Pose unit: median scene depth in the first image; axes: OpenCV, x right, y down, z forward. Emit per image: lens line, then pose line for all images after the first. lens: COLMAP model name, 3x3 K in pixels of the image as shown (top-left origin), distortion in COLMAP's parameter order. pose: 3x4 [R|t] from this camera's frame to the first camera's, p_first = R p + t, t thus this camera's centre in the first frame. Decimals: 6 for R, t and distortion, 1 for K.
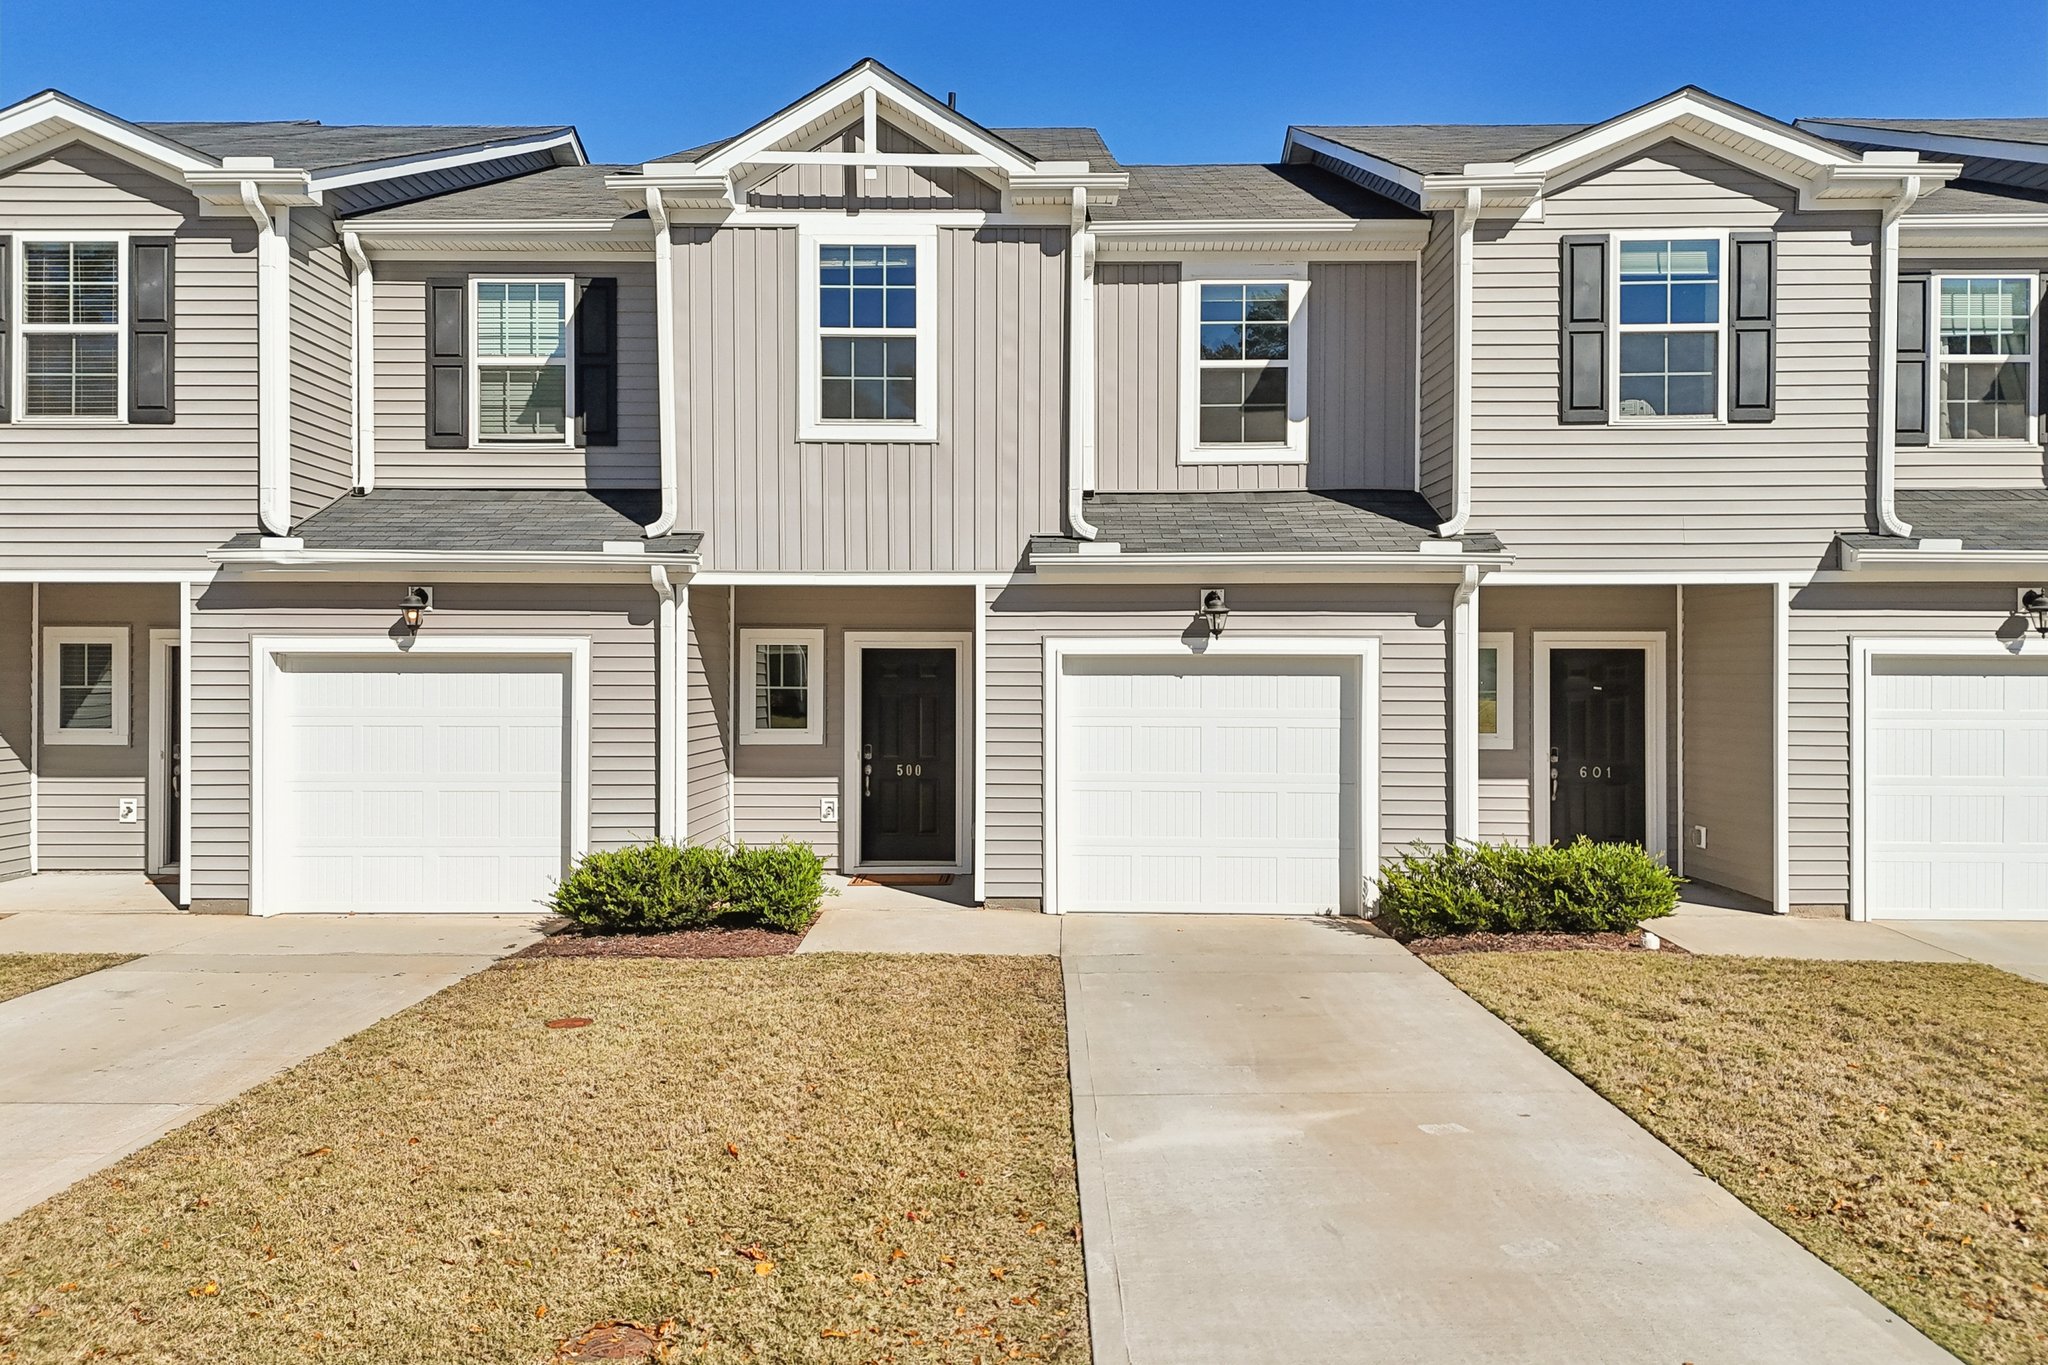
lens RADIAL K [[1495.7, 0, 1035.7], [0, 1495.7, 678.9], [0, 0, 1]] dist [0.063654, -0.067433]
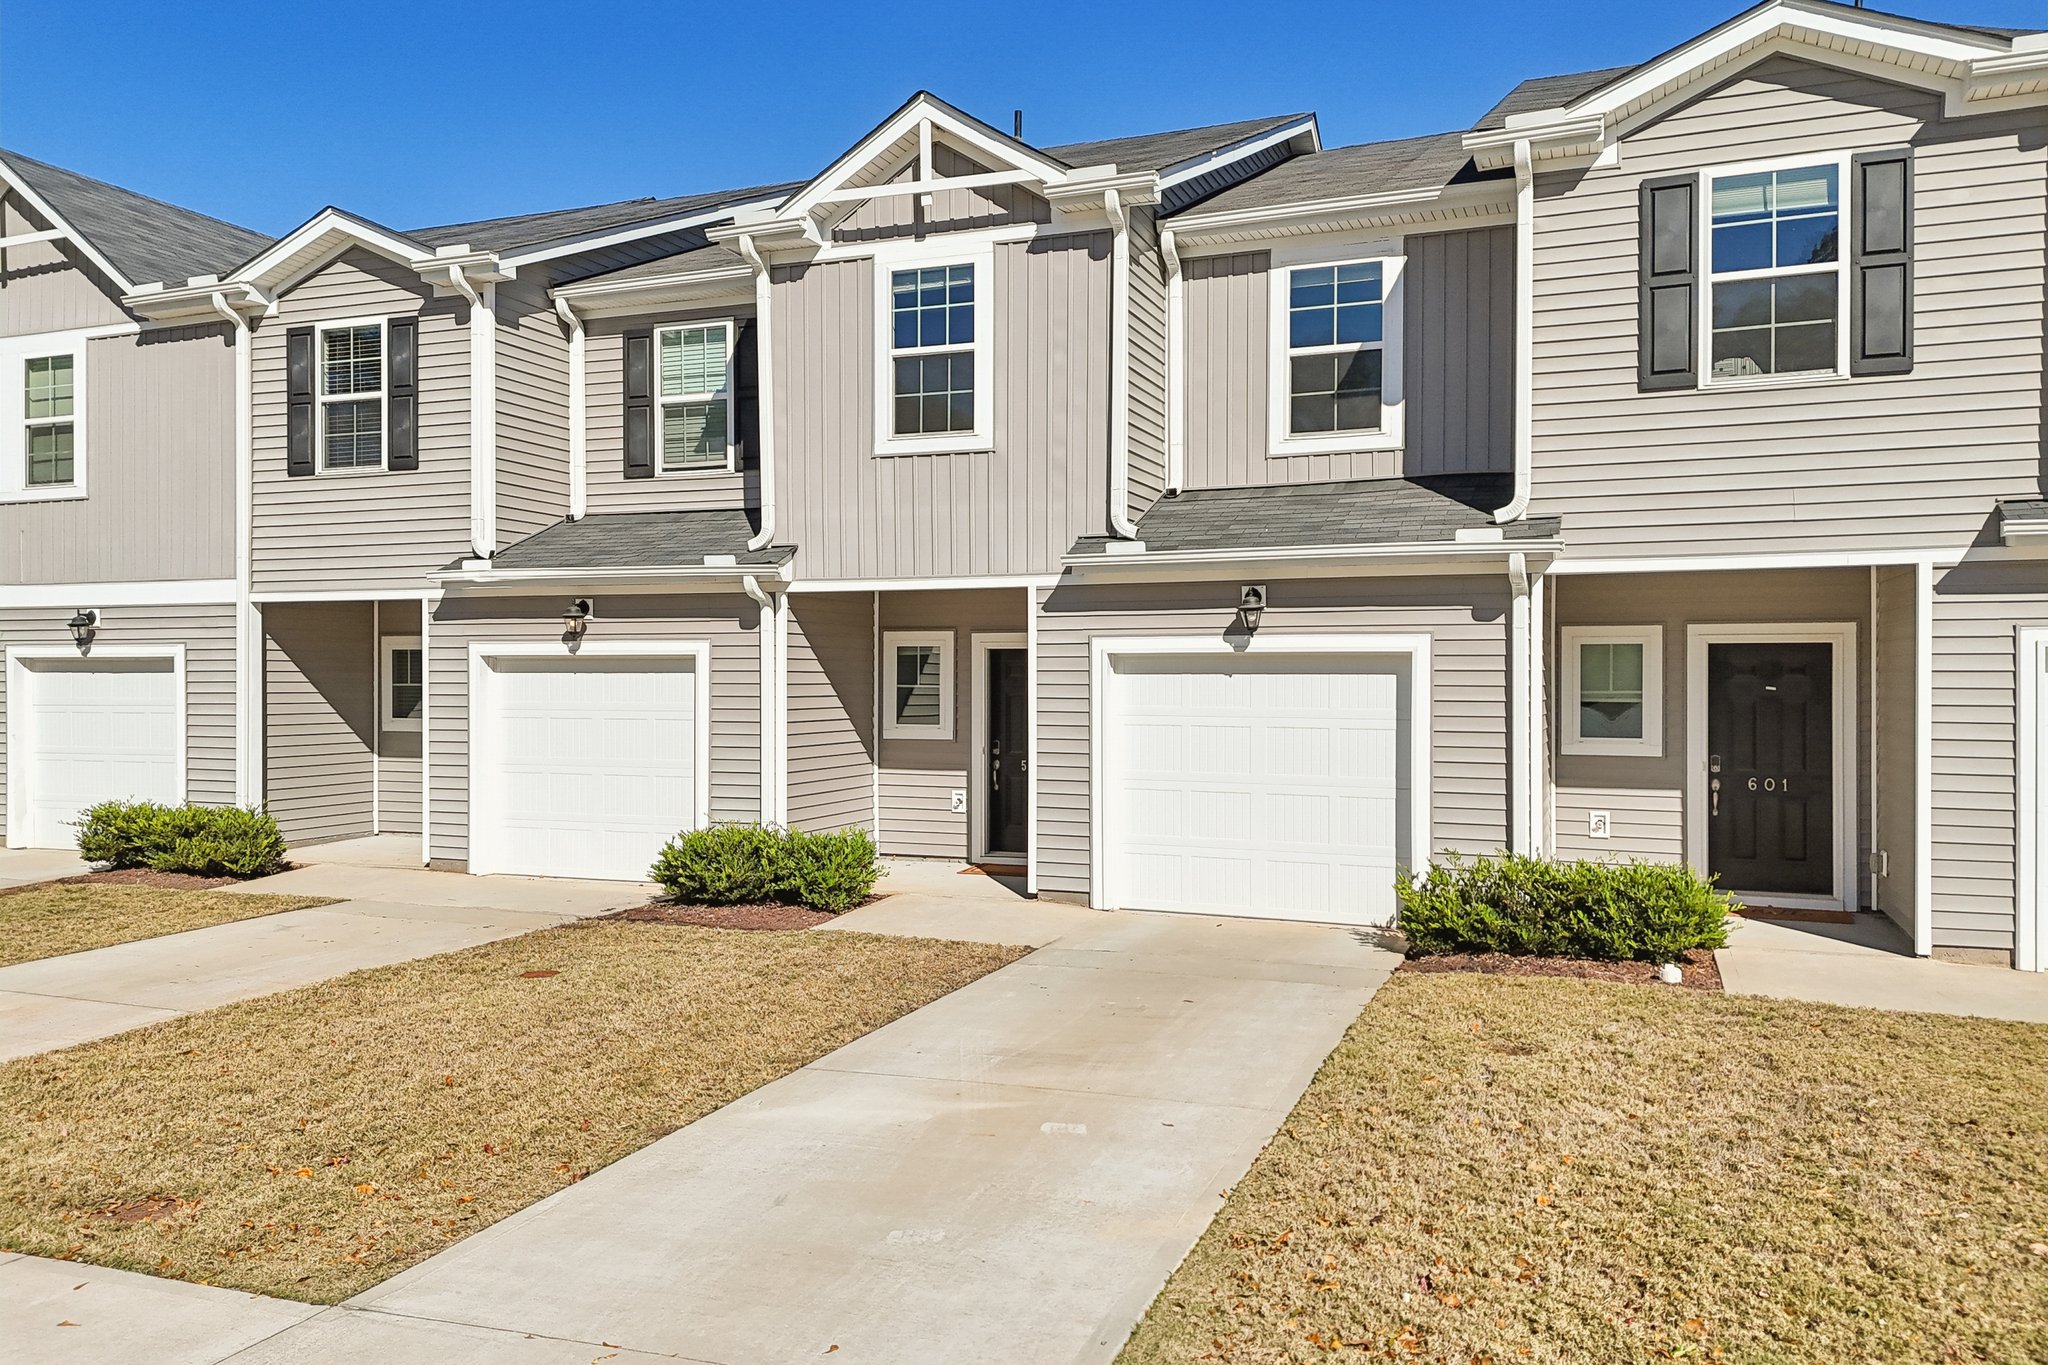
lens RADIAL K [[1501.6, 0, 1028.9], [0, 1501.6, 684.2], [0, 0, 1]] dist [0.063506, -0.064926]
pose [[0.934669, 0.001105, -0.355518, 0.328536], [0.000715, 0.999987, 0.004988, -0.000690], [0.355519, -0.004917, 0.934656, 0.031233]]
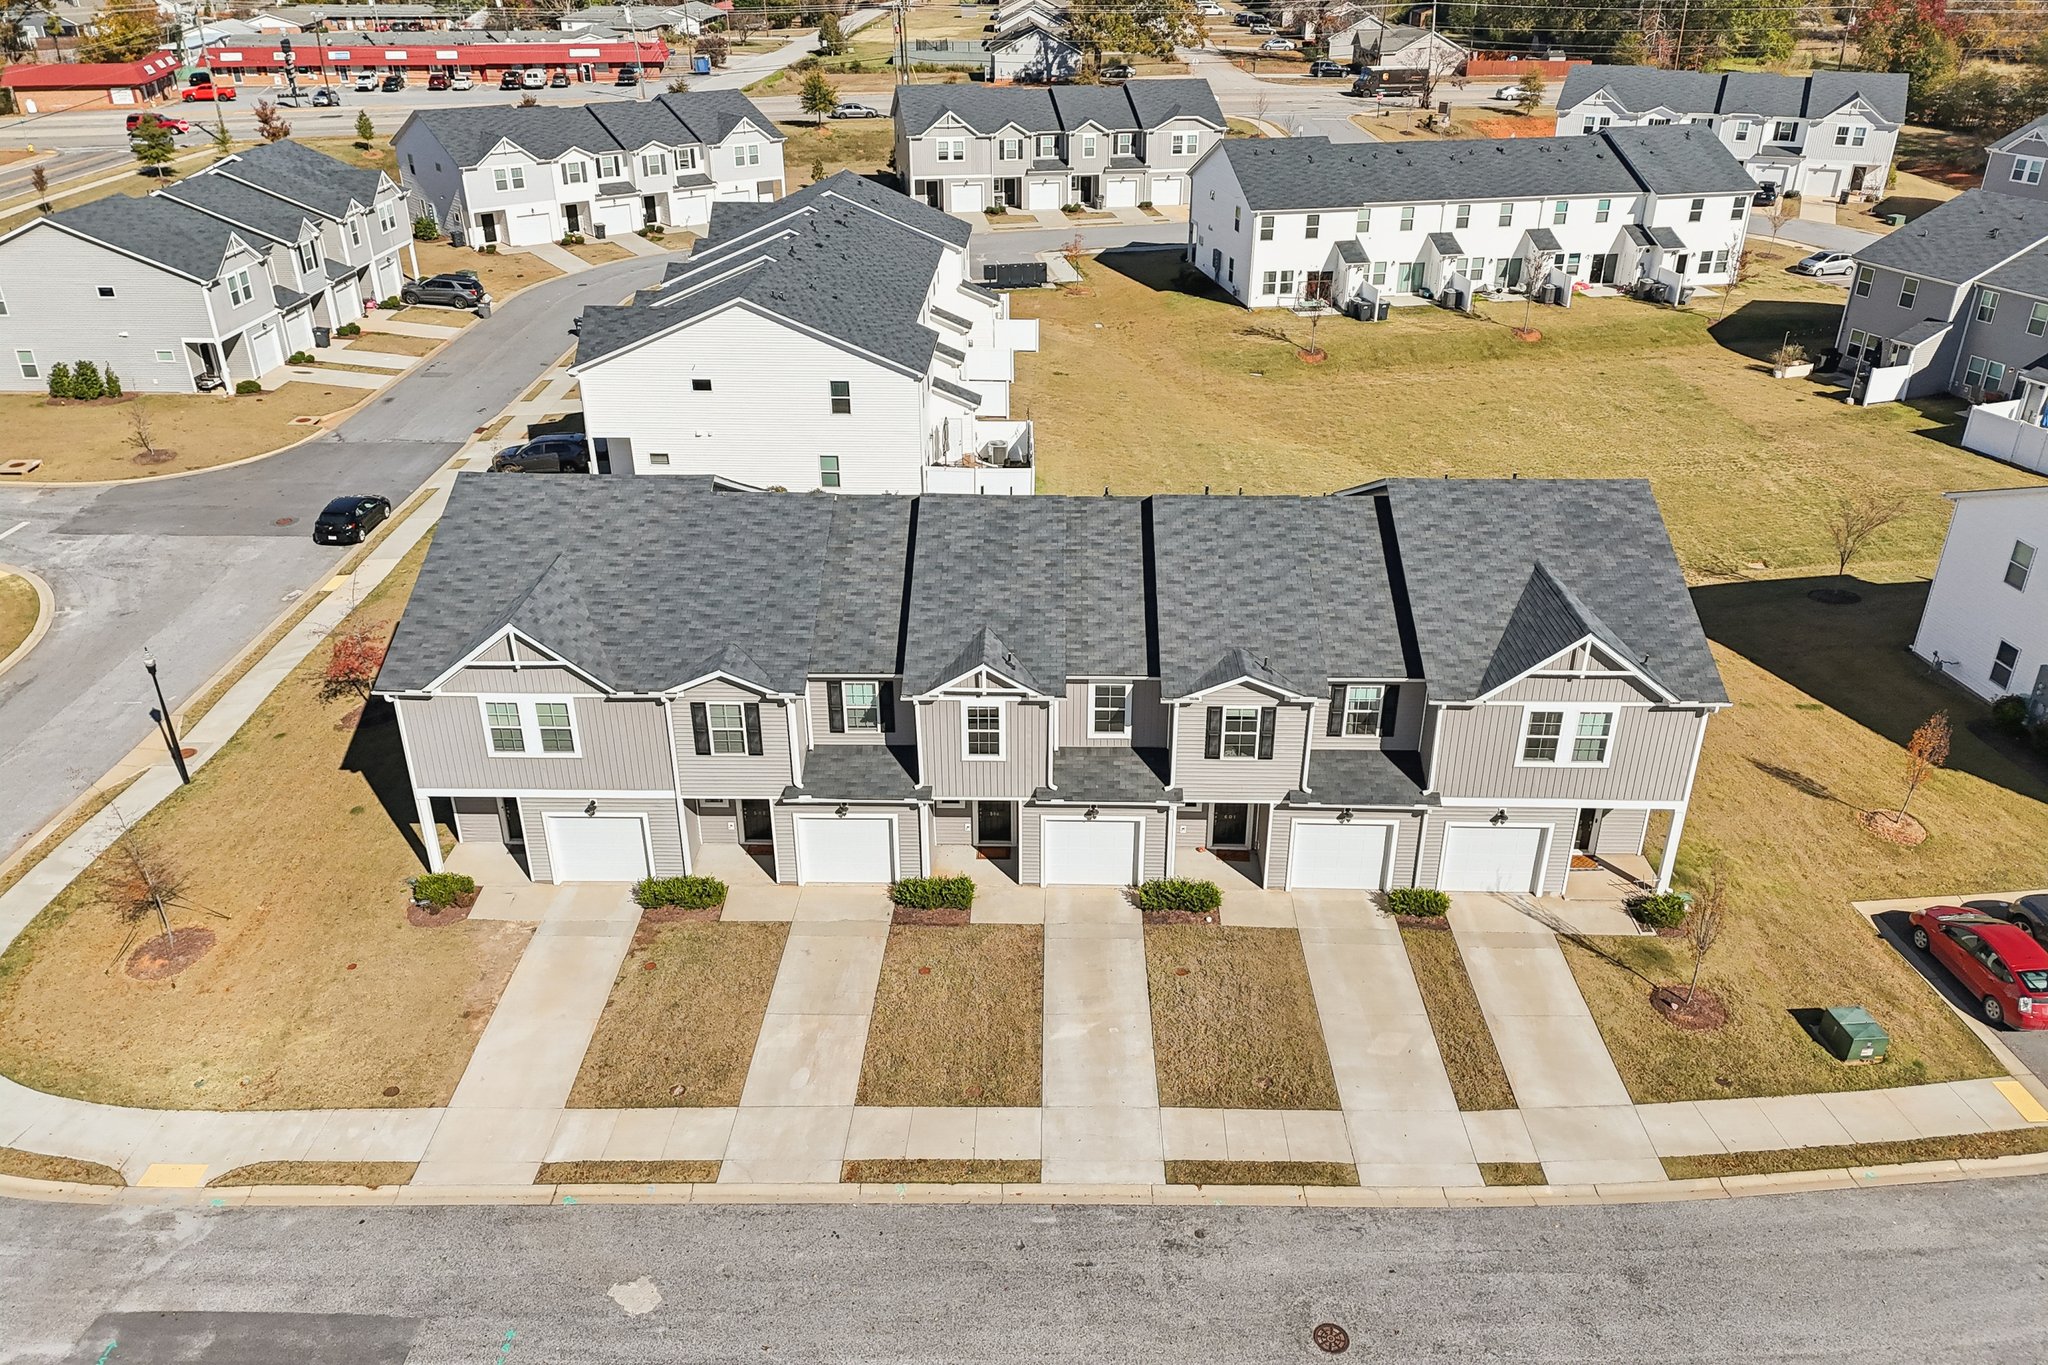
lens RADIAL K [[1432.5, 0, 1042.4], [0, 1432.5, 676.0], [0, 0, 1]] dist [0.081109, -0.061316]
pose [[0.999974, 0.004291, -0.005857, 0.026433], [-0.001269, 0.897513, 0.440986, -1.632543], [0.007149, -0.440967, 0.897495, -1.596717]]
